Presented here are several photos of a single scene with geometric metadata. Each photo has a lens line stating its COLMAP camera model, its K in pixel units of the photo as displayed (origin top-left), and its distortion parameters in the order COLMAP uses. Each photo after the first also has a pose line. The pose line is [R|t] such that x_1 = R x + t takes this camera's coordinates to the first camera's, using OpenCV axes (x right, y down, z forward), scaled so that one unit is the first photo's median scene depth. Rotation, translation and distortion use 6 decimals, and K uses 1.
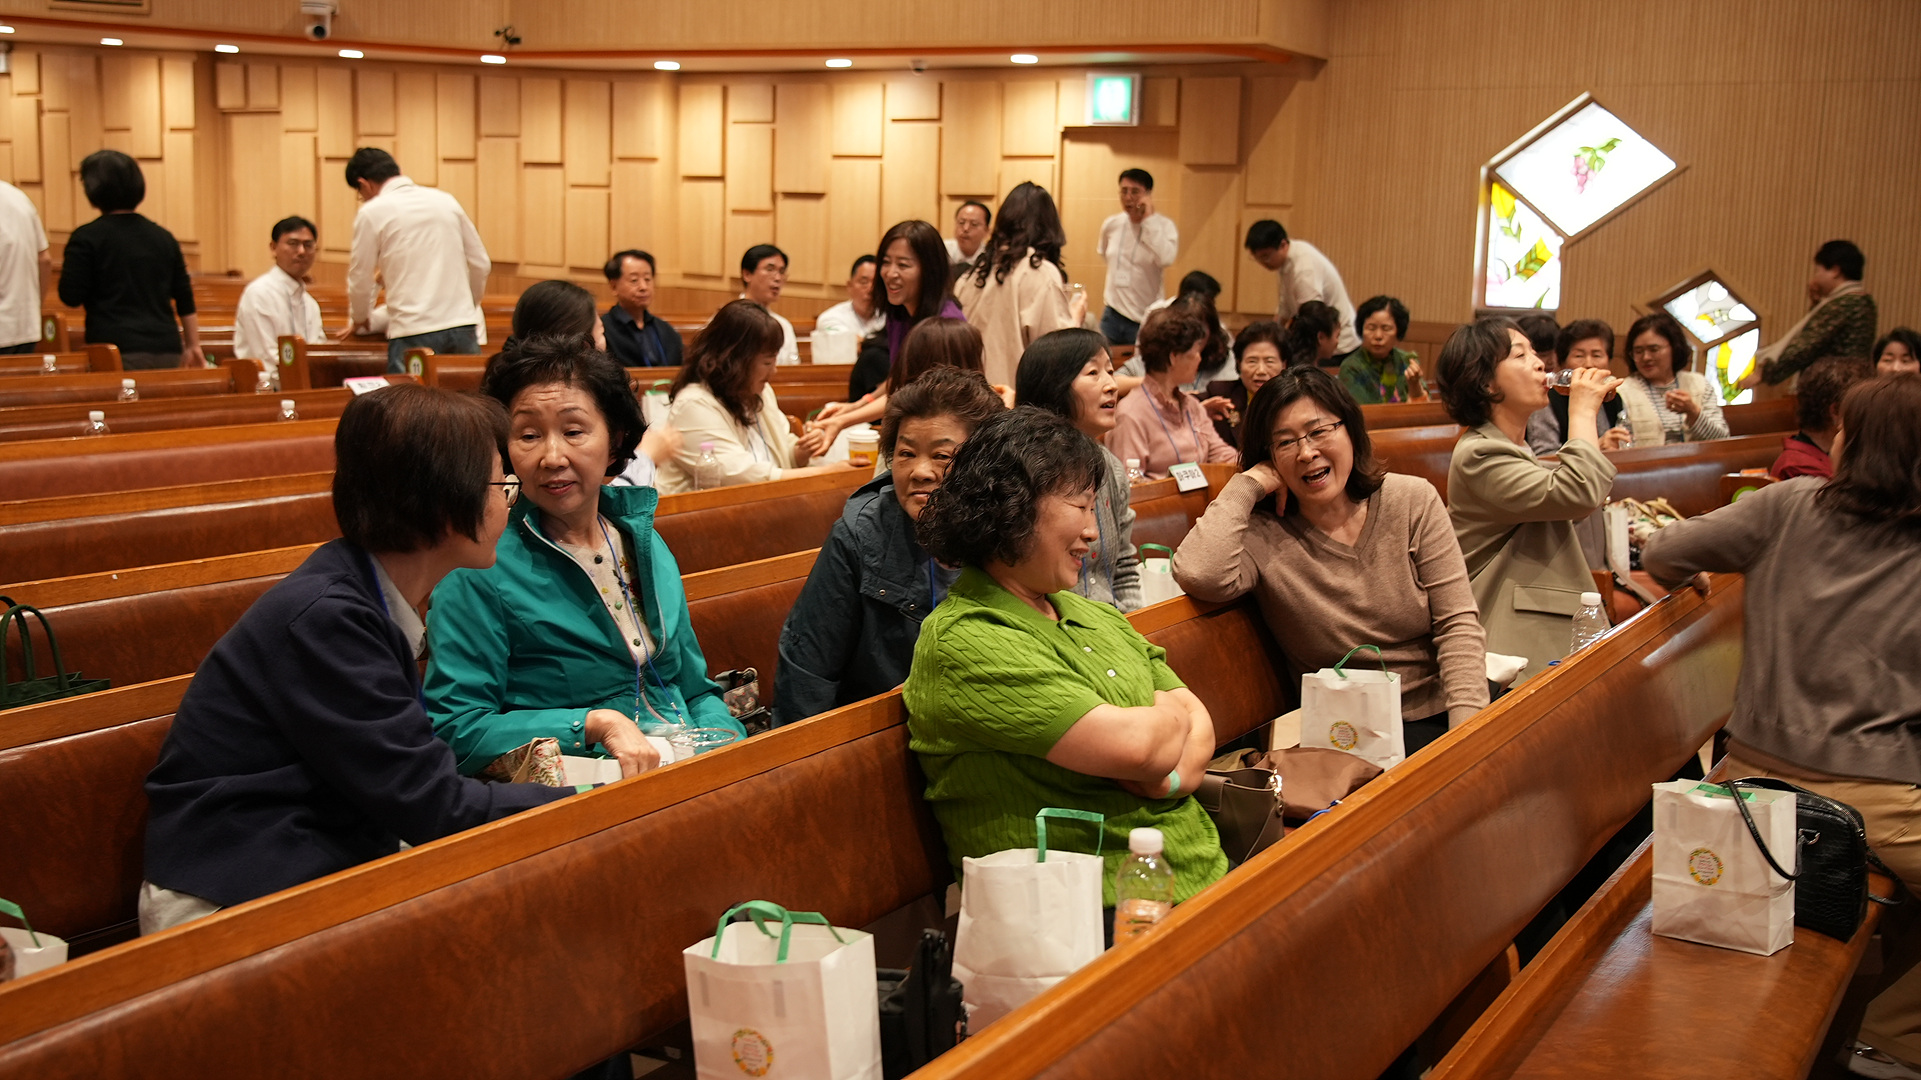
lens RADIAL K [[2065.4, 0, 960.5], [0, 2065.4, 540.0], [0, 0, 1]] dist [0.007897, -0.004458]
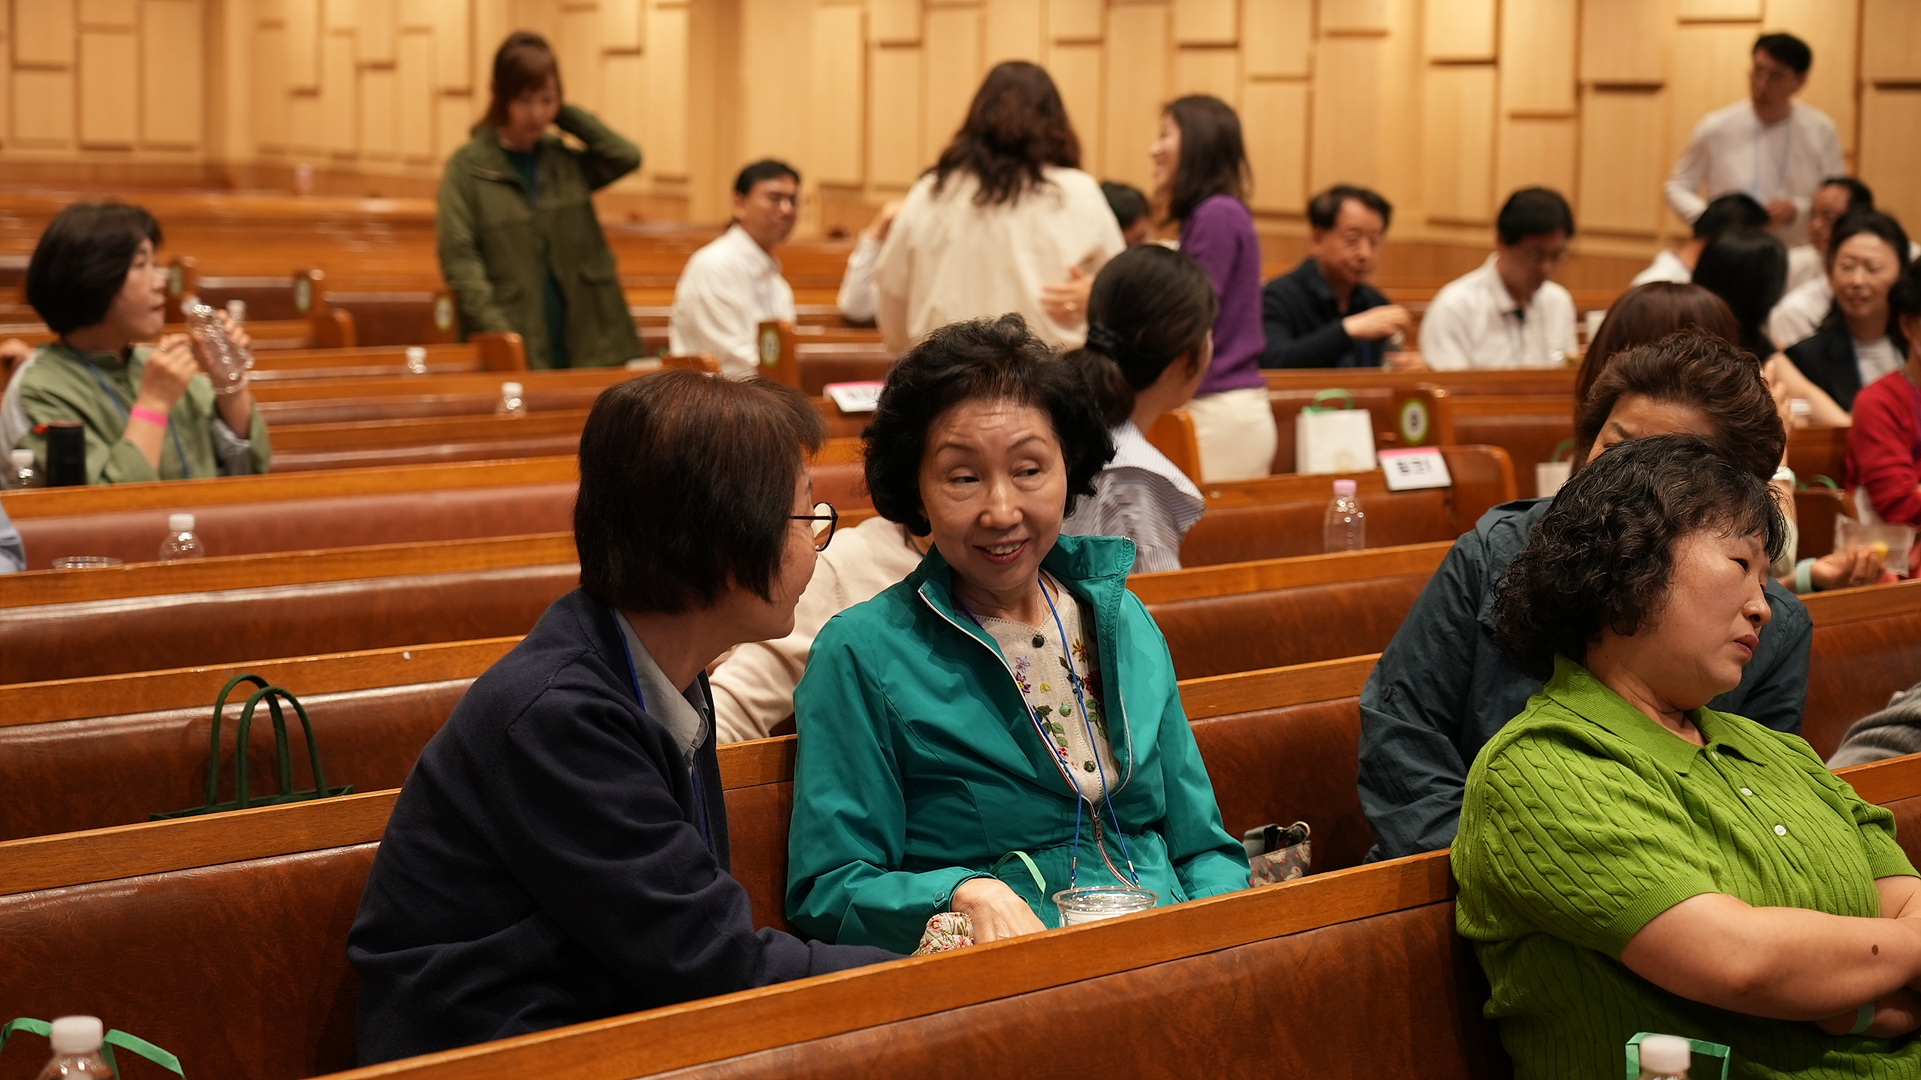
lens RADIAL K [[3502.5, 0, 960.5], [0, 3502.5, 540.0], [0, 0, 1]] dist [-0.001951, 0.045335]
pose [[0.959380, 0.016681, -0.281622, 0.120634], [-0.027029, 0.999093, -0.032899, 0.013730], [0.280818, 0.039175, 0.958961, -0.109503]]
